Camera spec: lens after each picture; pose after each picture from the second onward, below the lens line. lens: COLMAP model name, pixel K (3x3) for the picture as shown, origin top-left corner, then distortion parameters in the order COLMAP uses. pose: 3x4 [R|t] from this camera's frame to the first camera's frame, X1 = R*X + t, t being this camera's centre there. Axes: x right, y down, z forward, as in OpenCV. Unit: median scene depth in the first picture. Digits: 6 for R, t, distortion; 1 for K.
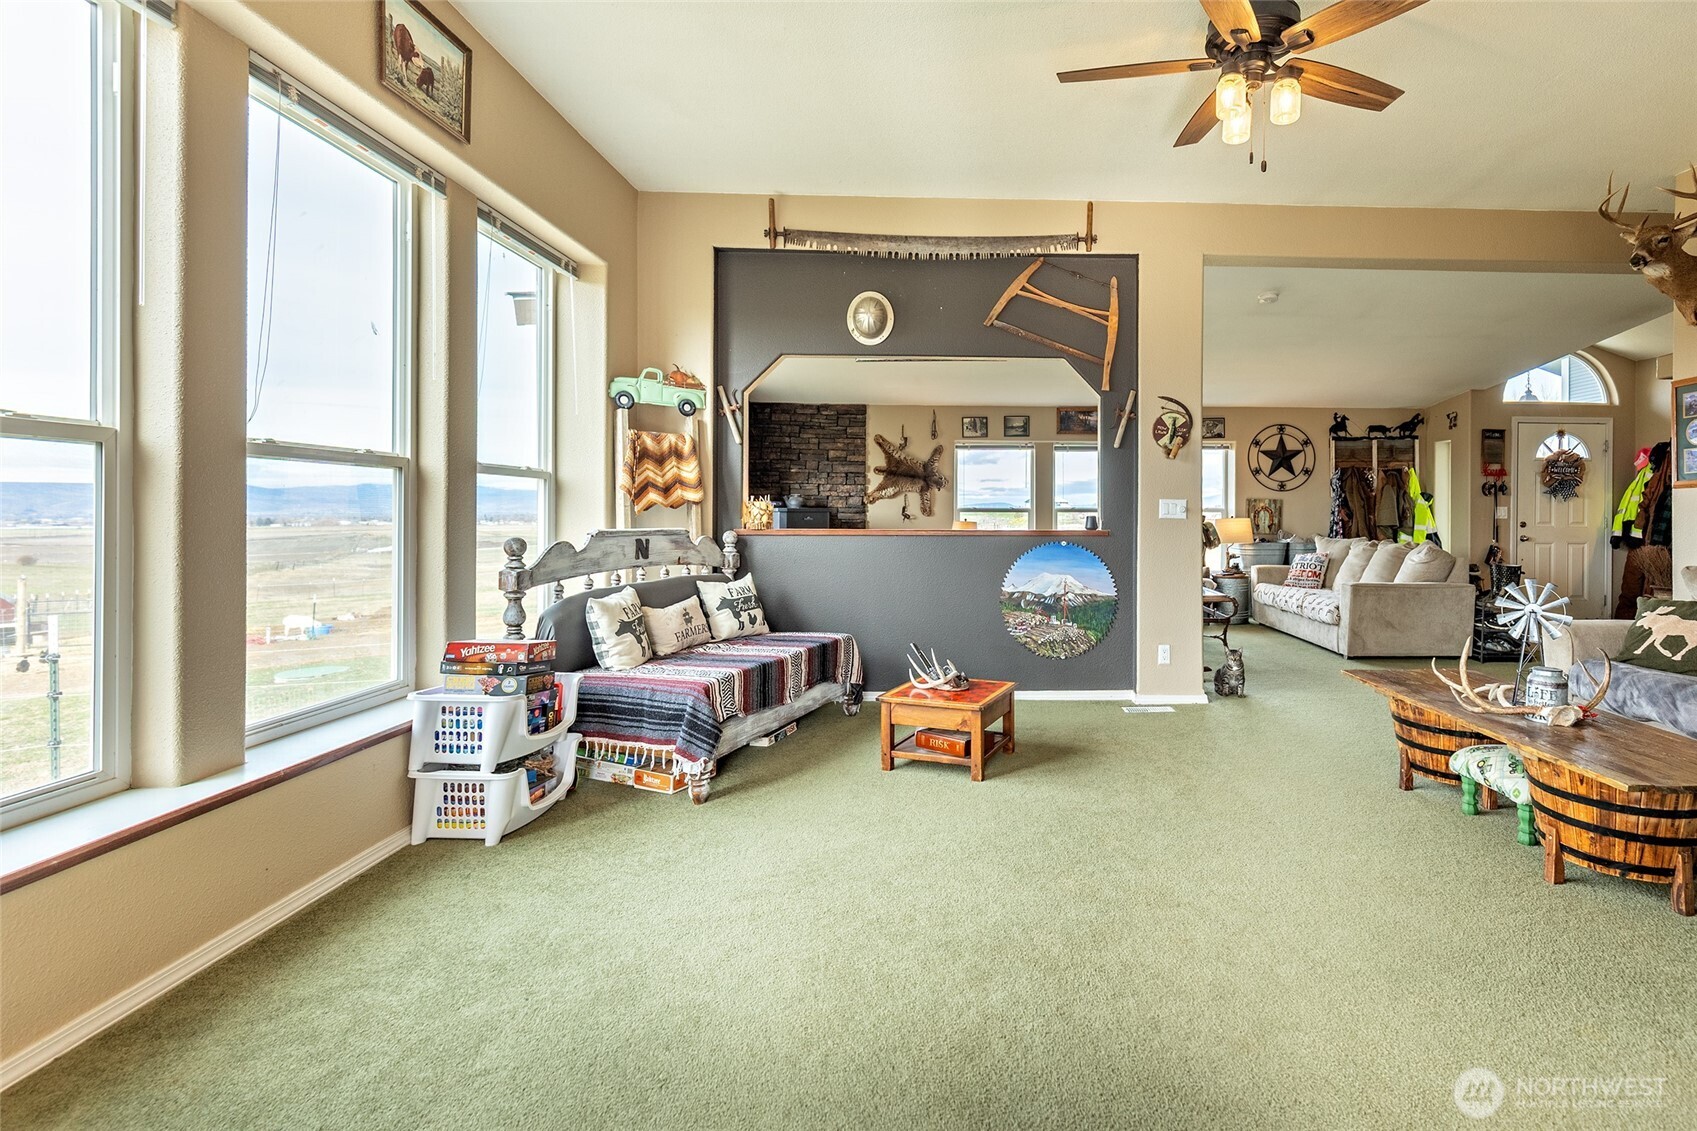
lens RADIAL K [[876.2, 0, 850.3], [0, 876.2, 510.8], [0, 0, 1]] dist [0.002267, -0.000173]
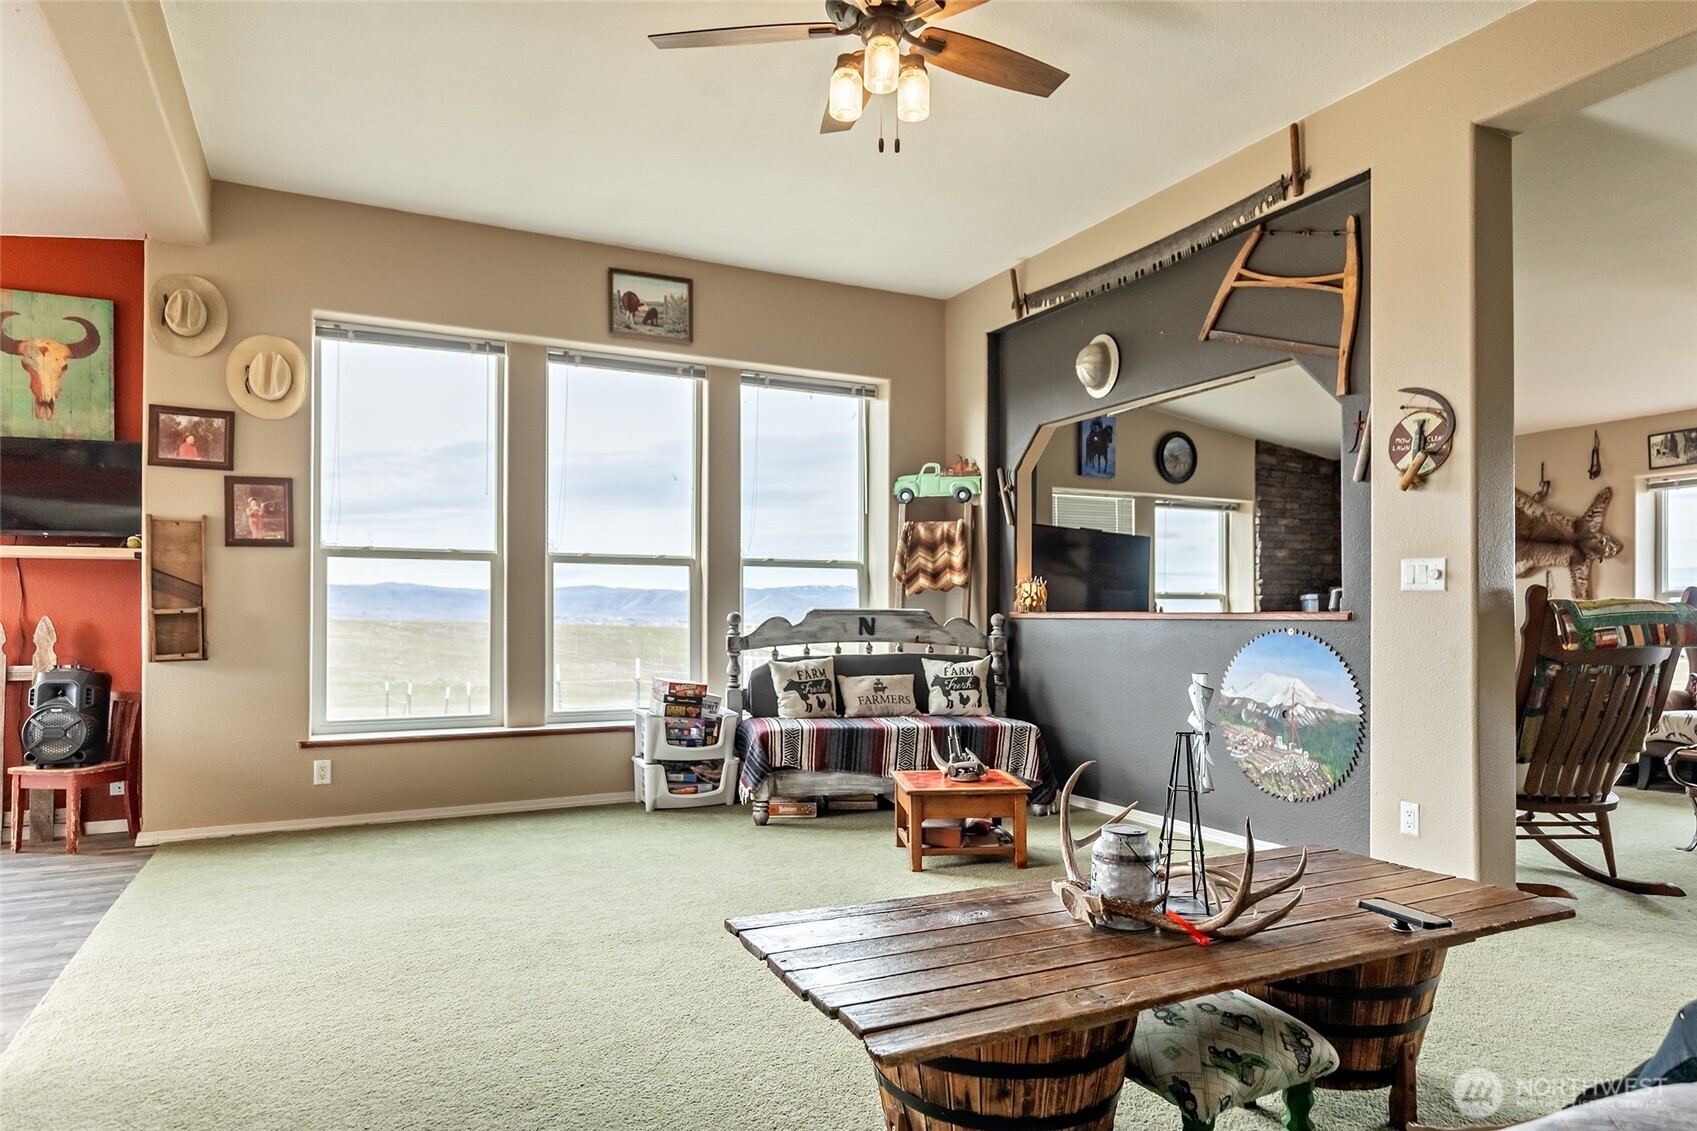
lens RADIAL K [[1018.8, 0, 848.1], [0, 1018.8, 610.6], [0, 0, 1]] dist [-0.002254, -0.000500]
pose [[0.411740, -0.006226, -0.911280, 0.849115], [-0.004373, 0.999952, -0.008808, 0.030450], [0.911291, 0.007611, 0.411693, 0.372105]]
